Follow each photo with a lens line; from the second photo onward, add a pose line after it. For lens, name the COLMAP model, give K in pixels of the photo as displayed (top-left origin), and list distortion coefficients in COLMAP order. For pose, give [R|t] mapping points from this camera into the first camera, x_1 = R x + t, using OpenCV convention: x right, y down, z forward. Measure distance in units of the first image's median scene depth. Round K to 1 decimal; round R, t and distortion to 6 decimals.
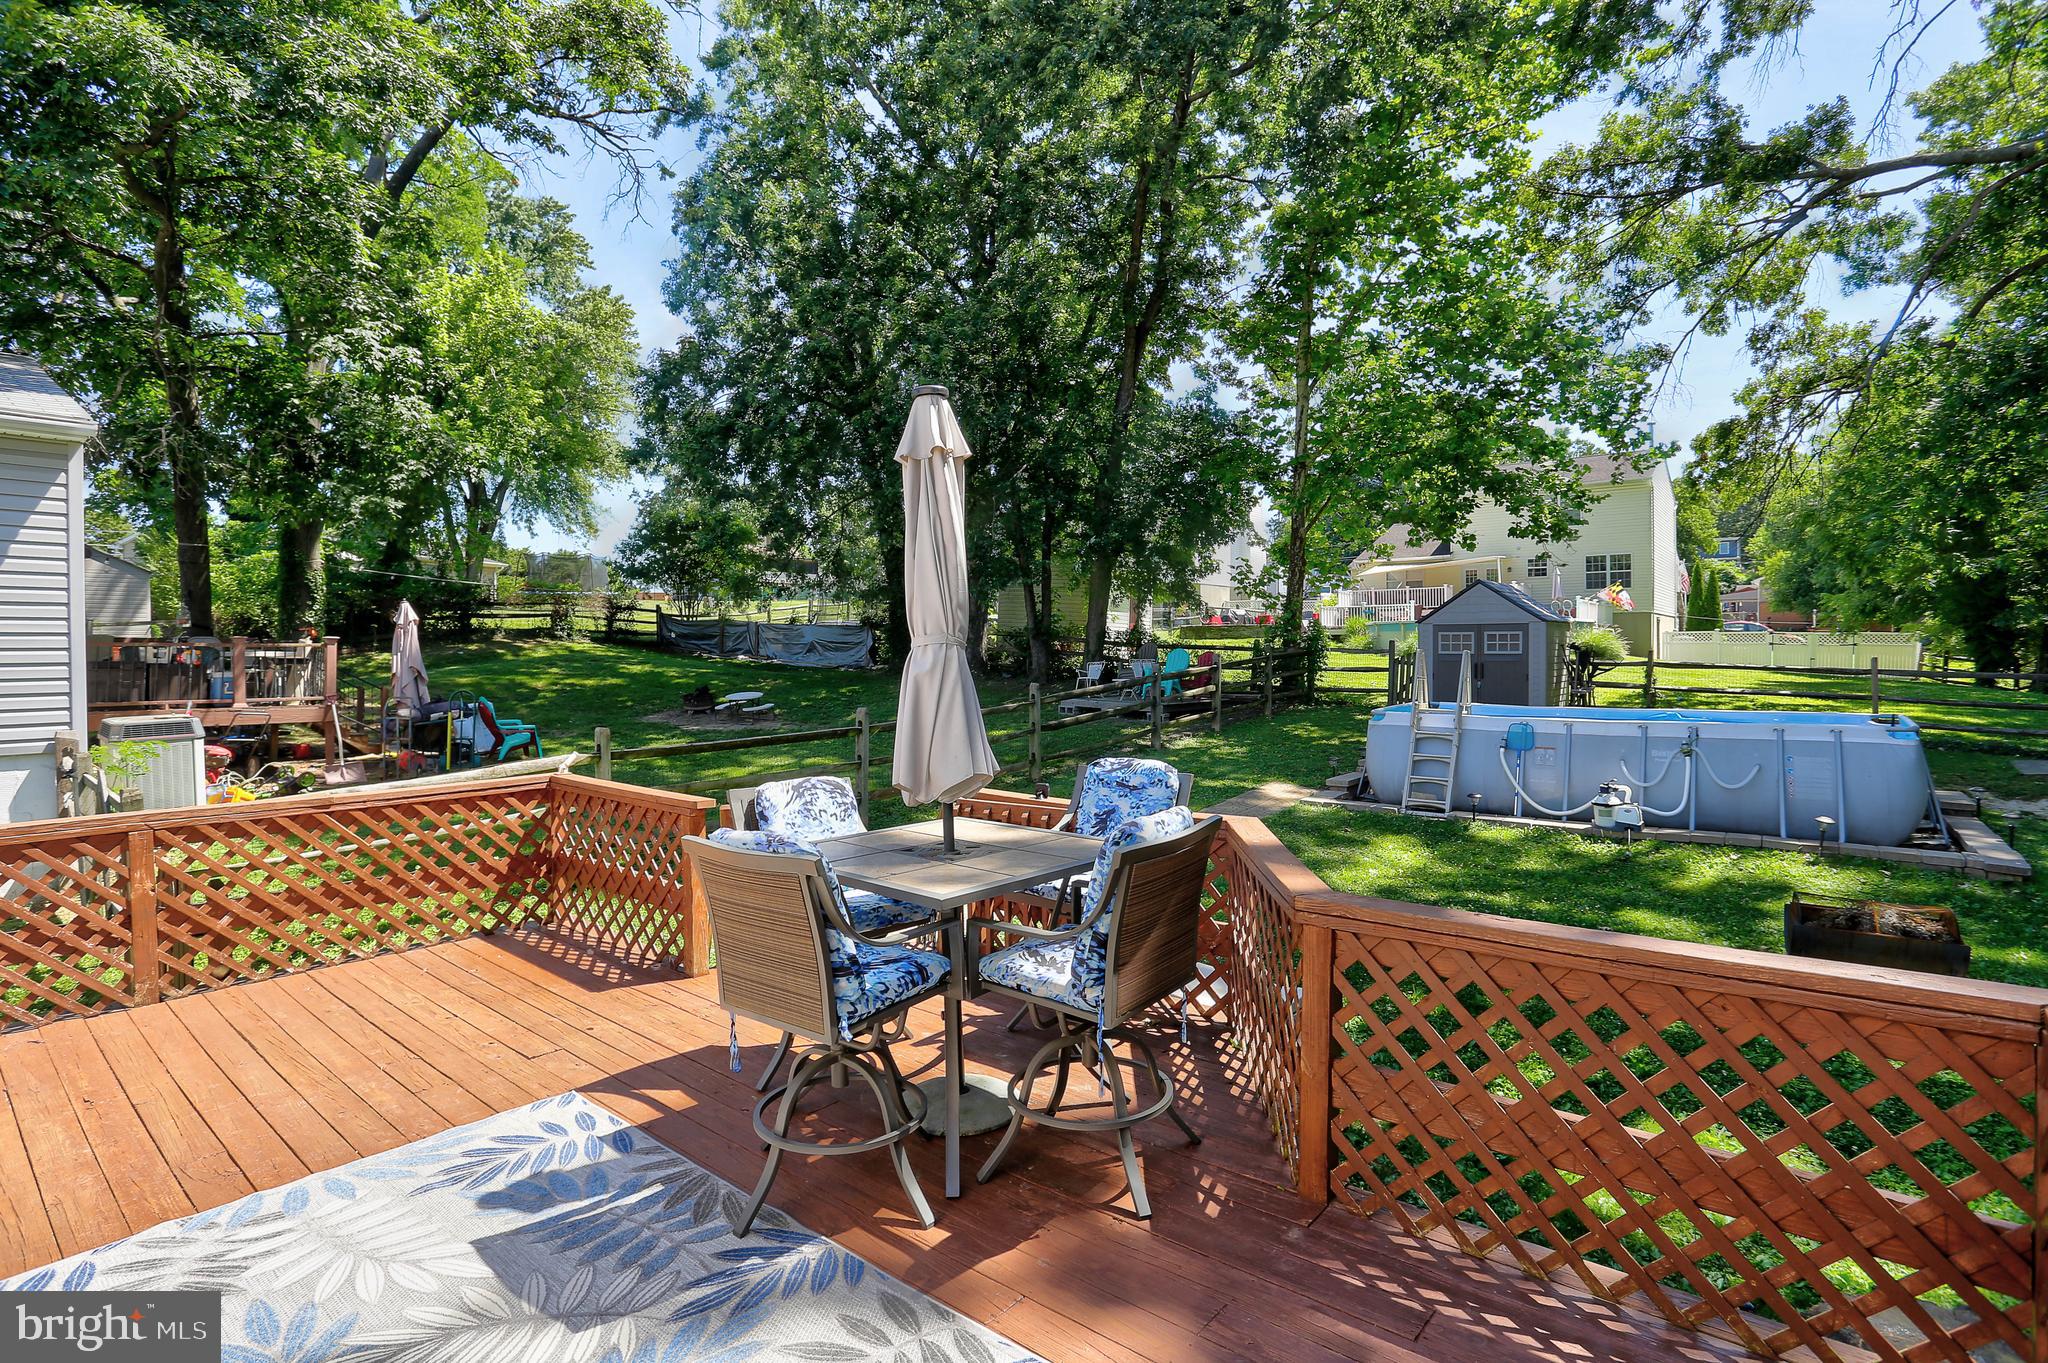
lens RADIAL K [[1020.8, 0, 1025.7], [0, 1020.8, 658.3], [0, 0, 1]] dist [-0.053825, 0.031177]
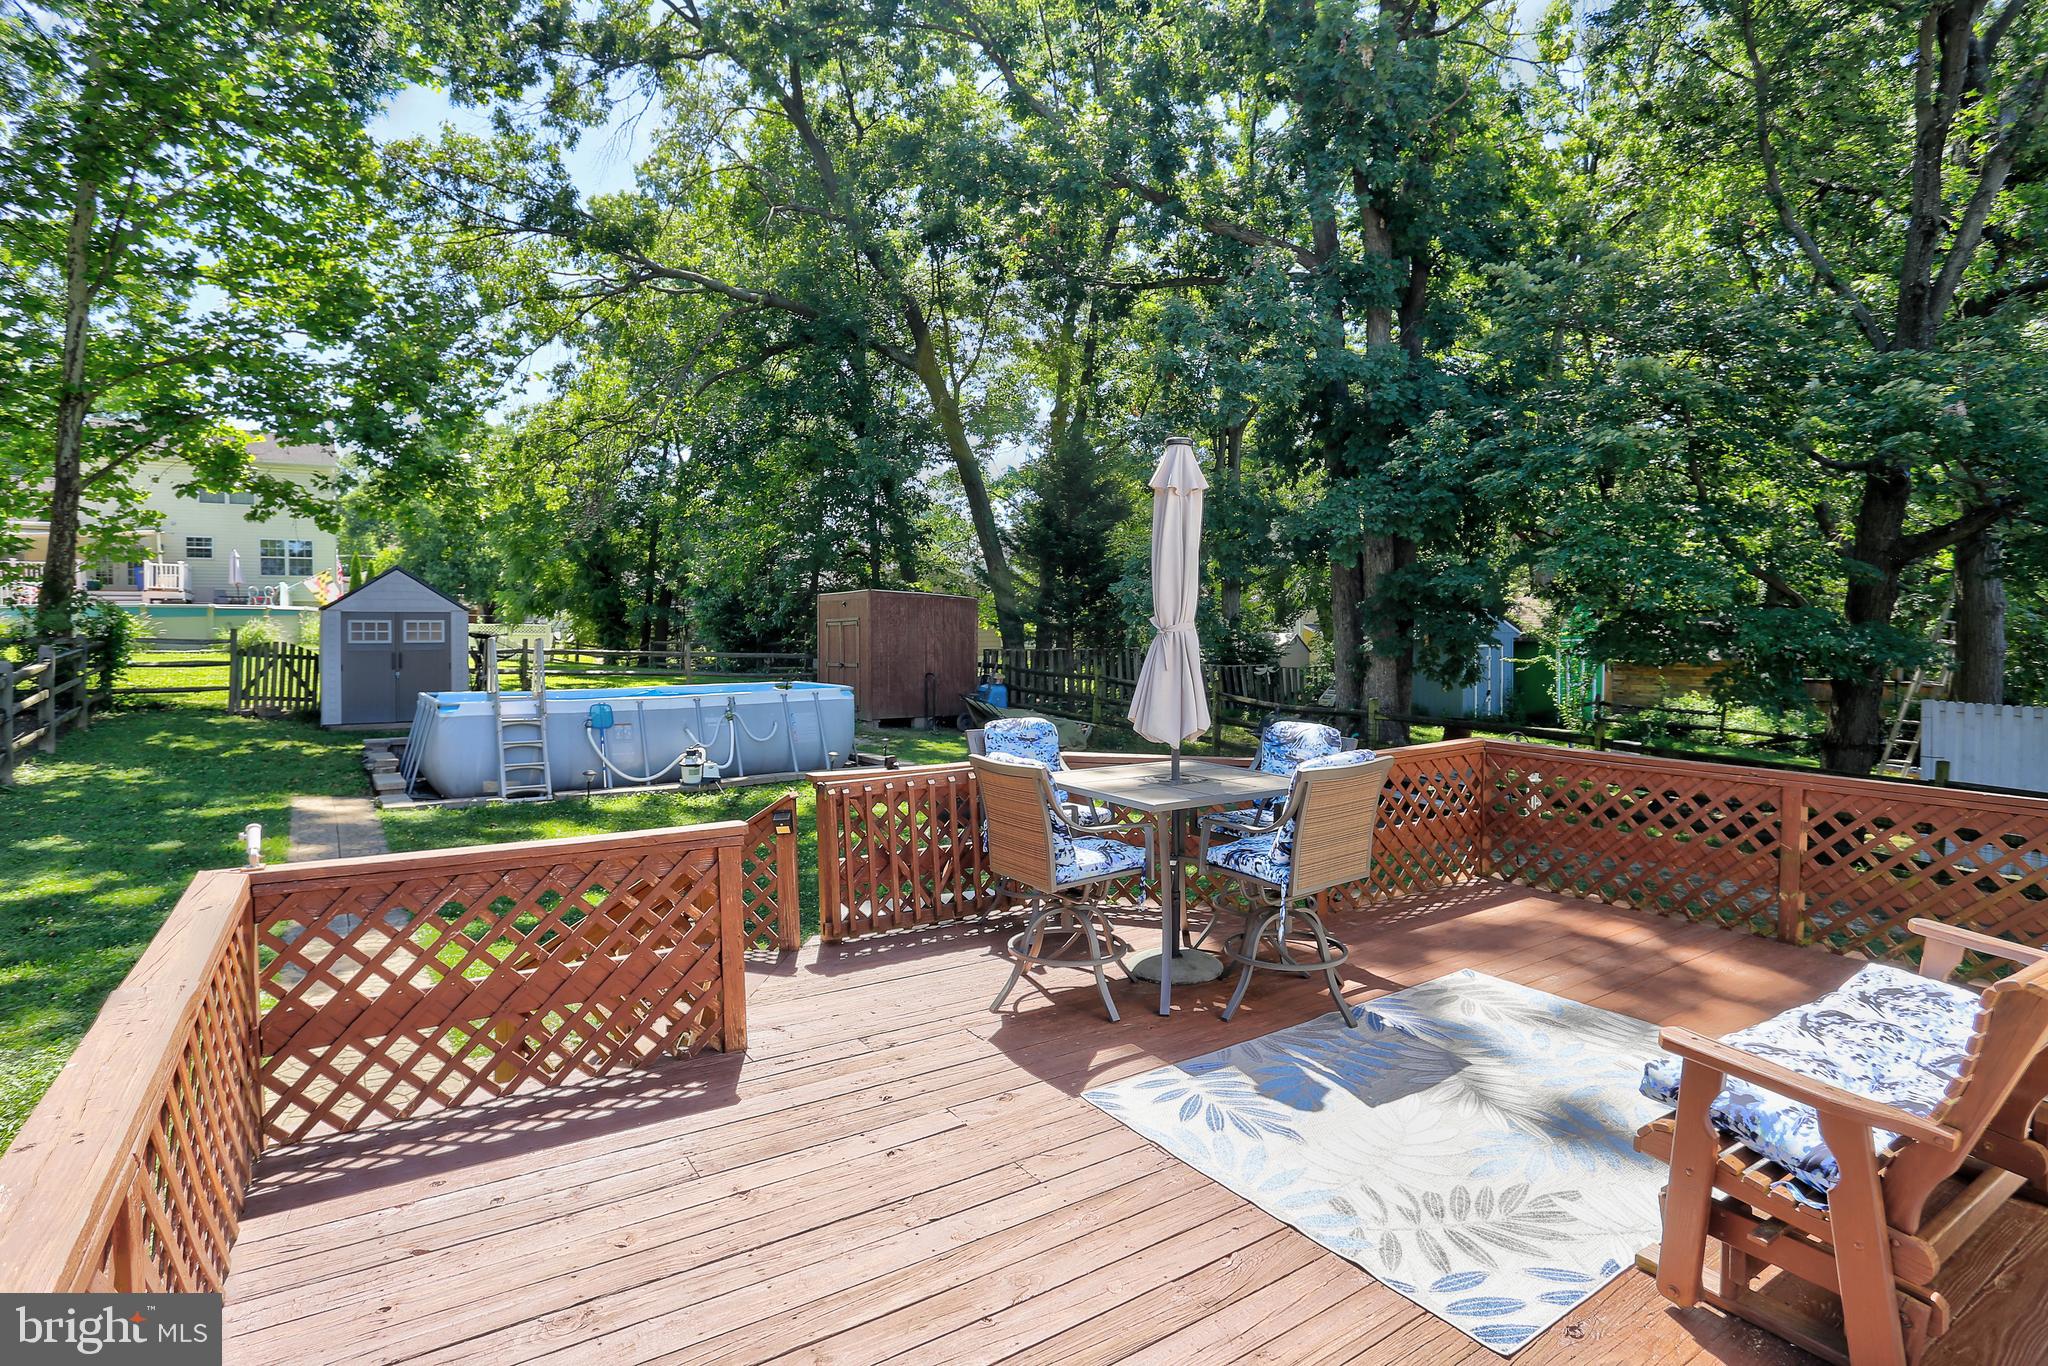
lens RADIAL K [[1032.8, 0, 1023.0], [0, 1032.8, 622.9], [0, 0, 1]] dist [-0.039048, 0.000662]
pose [[0.285058, 0.013344, 0.958417, -0.246099], [0.014376, 0.999731, -0.018194, 0.002544], [-0.958402, 0.018964, 0.284790, 0.138449]]
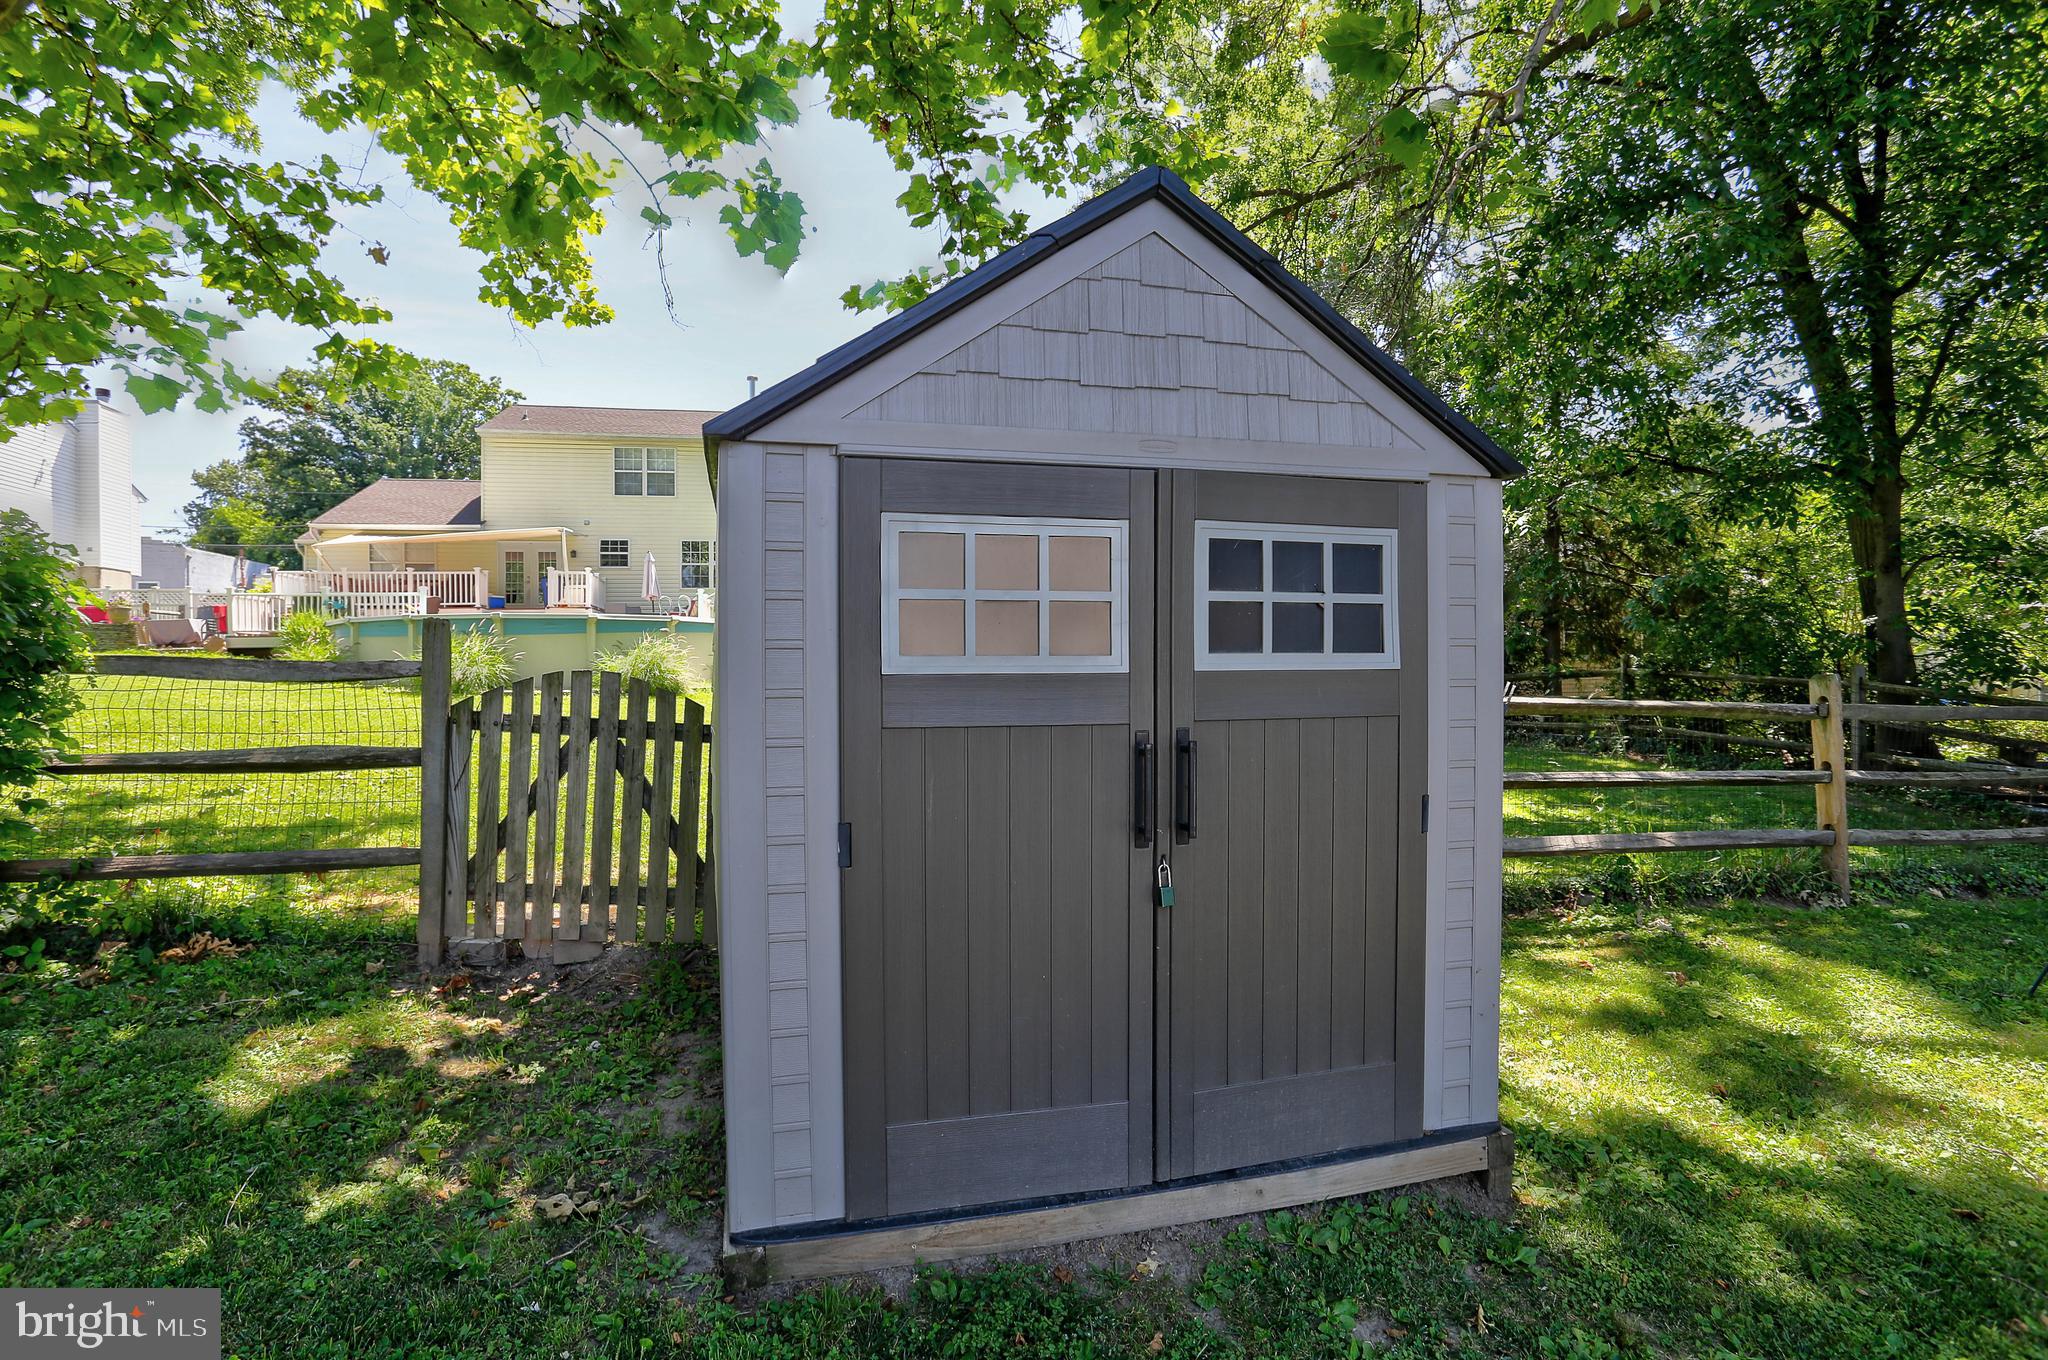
lens RADIAL K [[1001.9, 0, 1012.6], [0, 1001.9, 668.6], [0, 0, 1]] dist [-0.061145, 0.027221]
pose [[0.599780, 0.000675, 0.800165, 0.263023], [0.013654, 0.999845, -0.011078, -0.003181], [-0.800049, 0.017570, 0.599678, 0.765738]]
